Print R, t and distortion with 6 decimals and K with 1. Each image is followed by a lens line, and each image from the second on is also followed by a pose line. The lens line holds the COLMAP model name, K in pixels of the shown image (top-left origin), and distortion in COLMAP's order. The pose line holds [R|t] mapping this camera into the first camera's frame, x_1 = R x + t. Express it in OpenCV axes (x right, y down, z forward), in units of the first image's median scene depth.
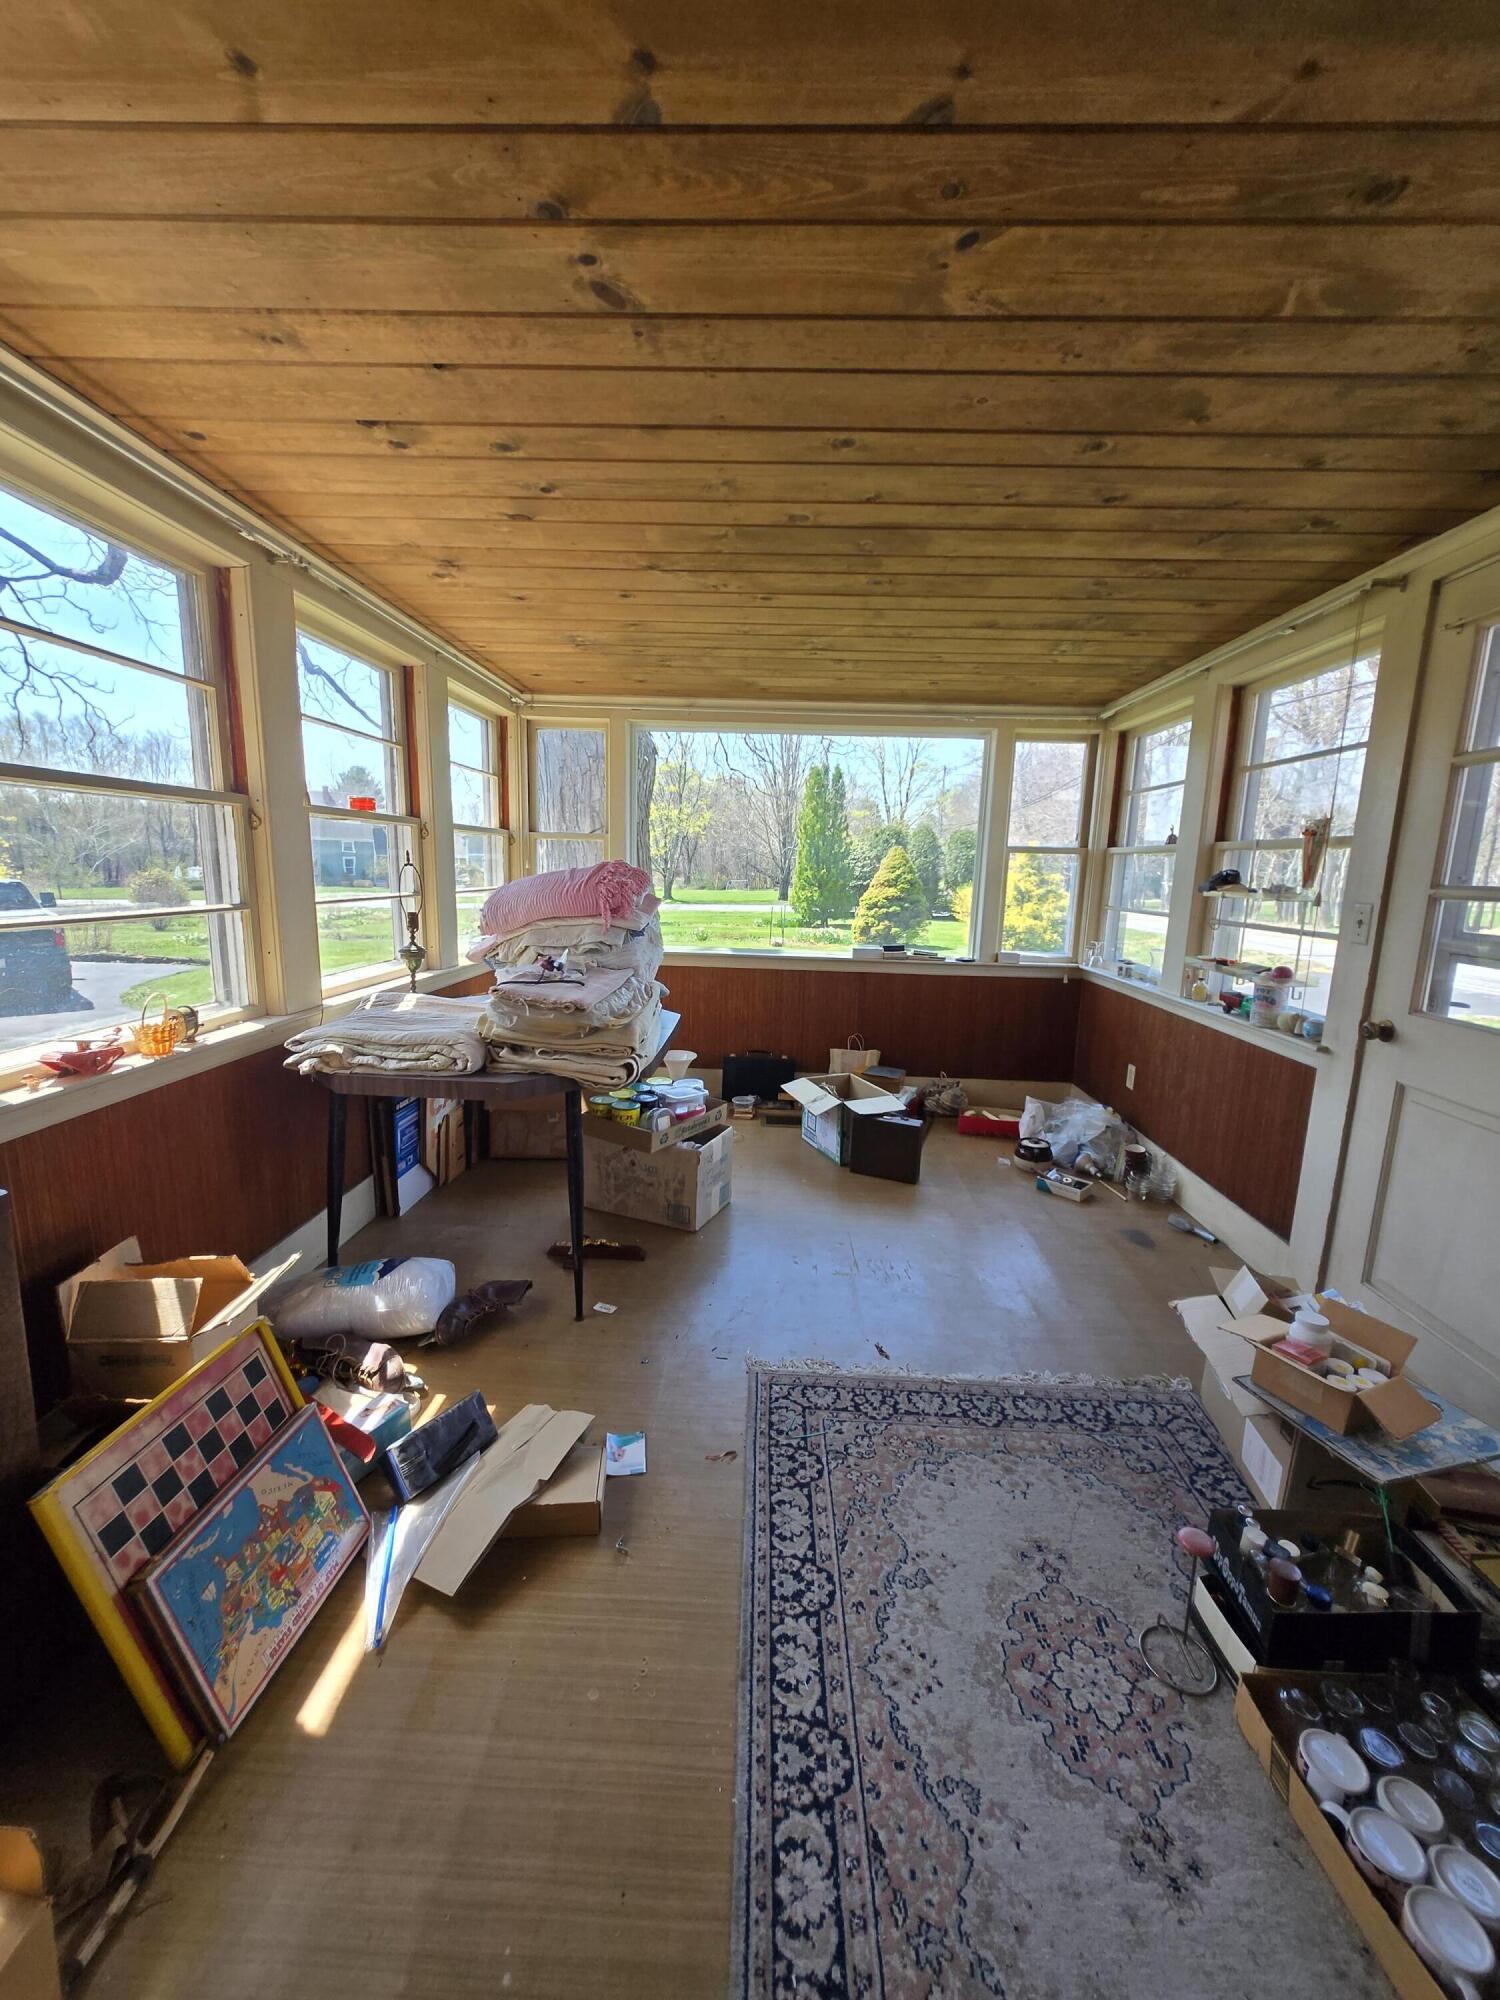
lens RADIAL K [[792.3, 0, 750.0], [0, 792.3, 1000.0], [0, 0, 1]] dist [-0.001932, -0.000407]
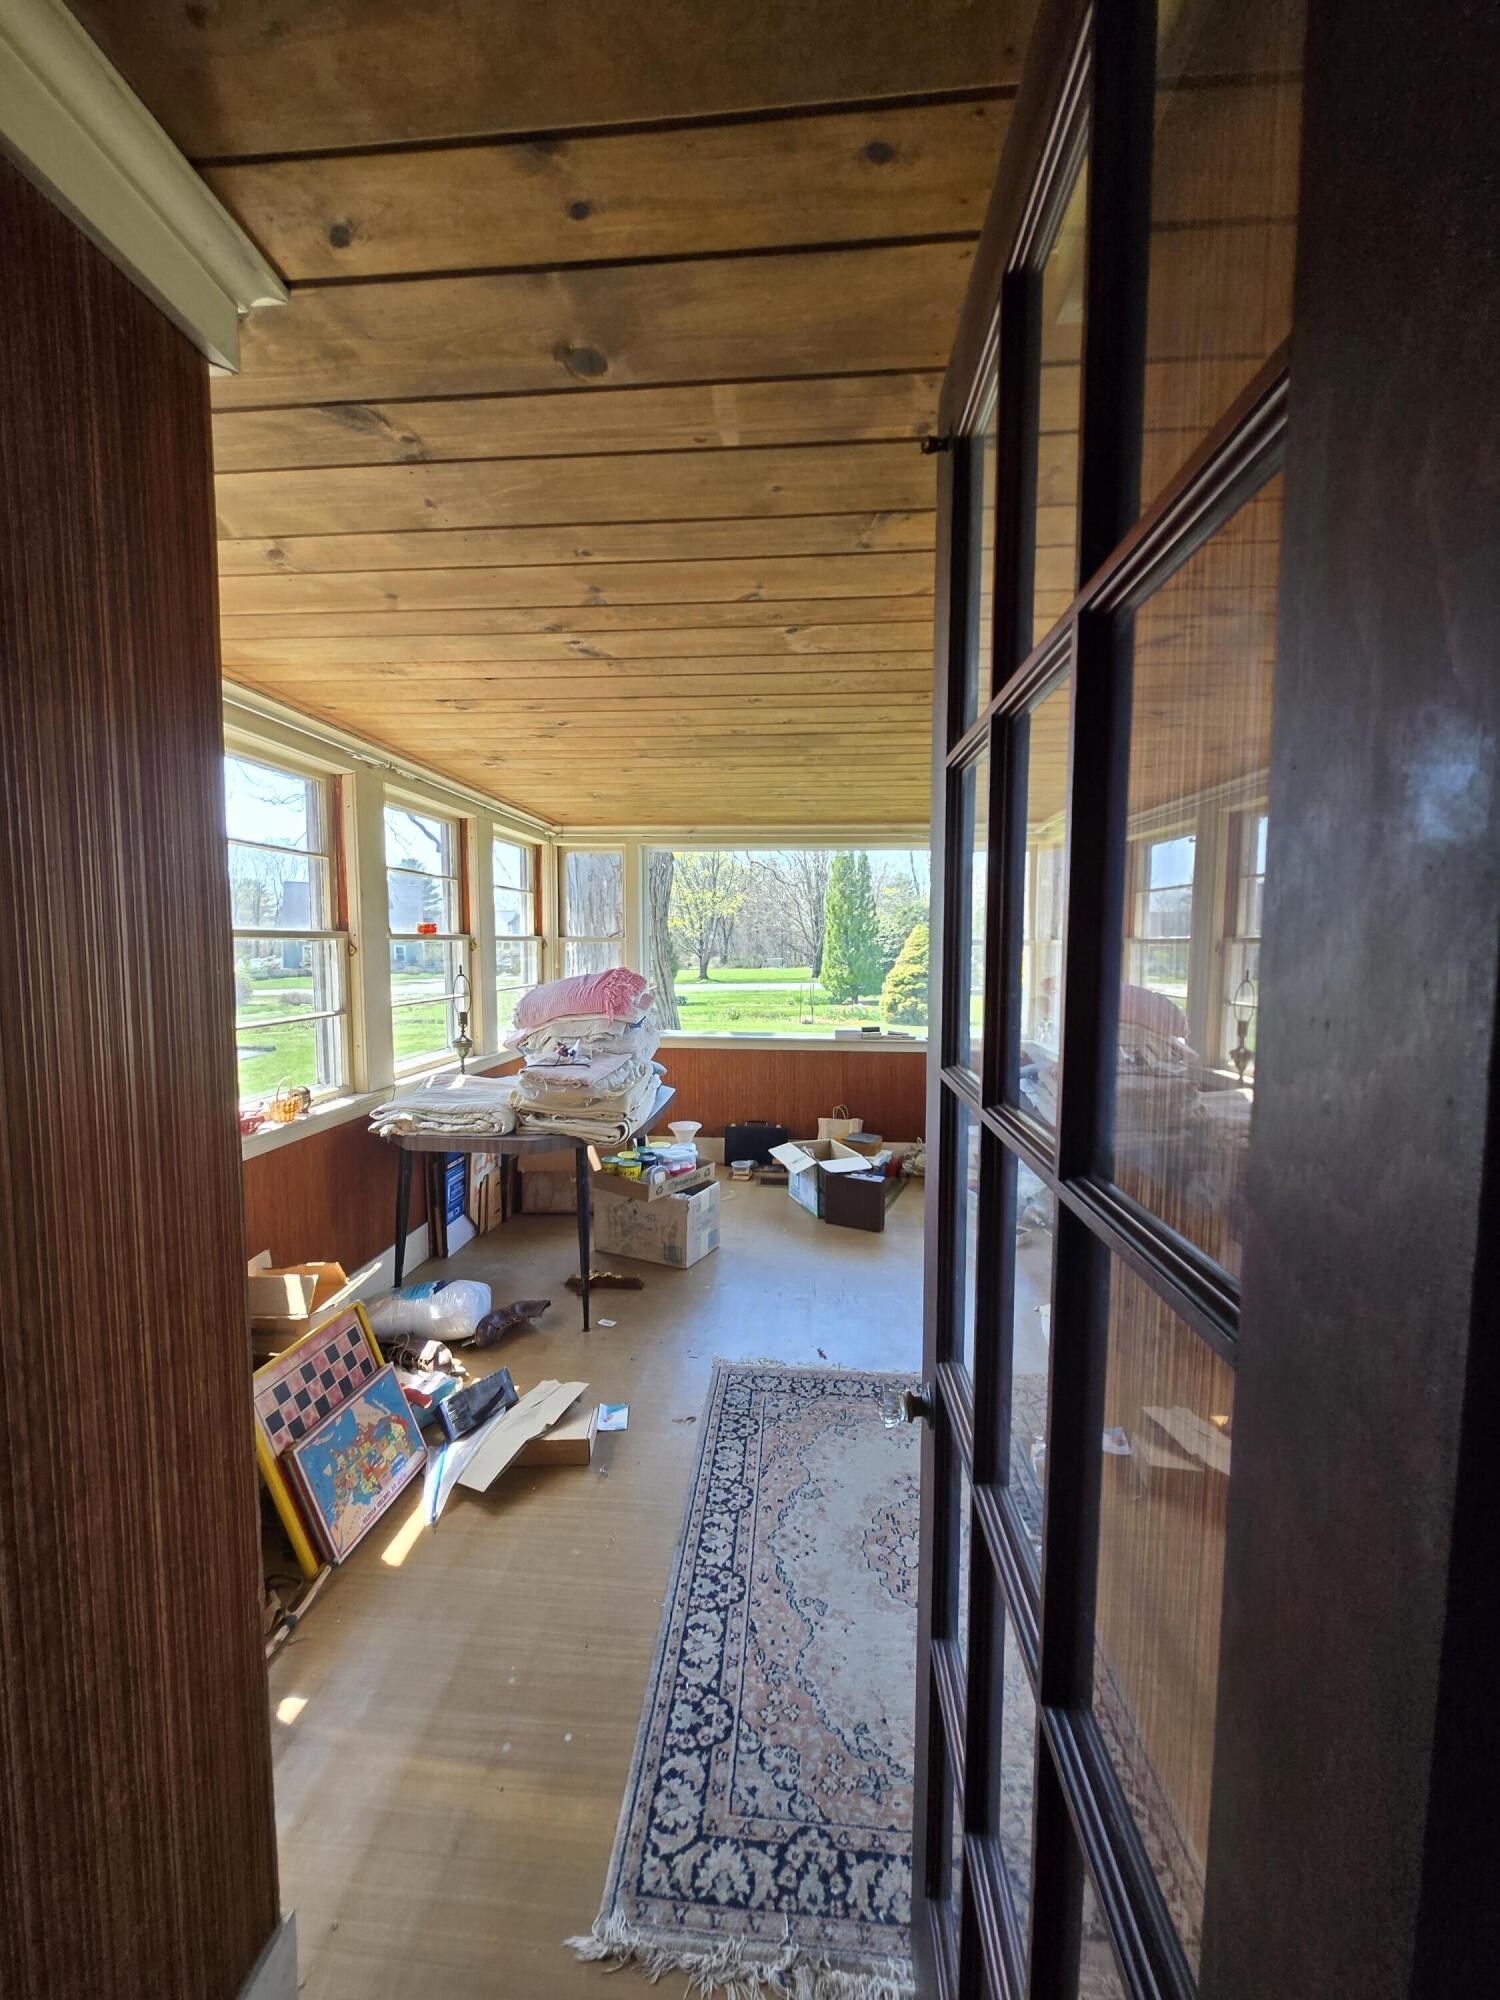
lens RADIAL K [[792.3, 0, 750.0], [0, 792.3, 1000.0], [0, 0, 1]] dist [-0.001932, -0.000407]
pose [[0.998647, -0.019628, -0.048149, 0.143200], [0.014878, 0.995164, -0.097096, 0.003061], [0.049822, 0.096248, 0.994110, -0.363995]]
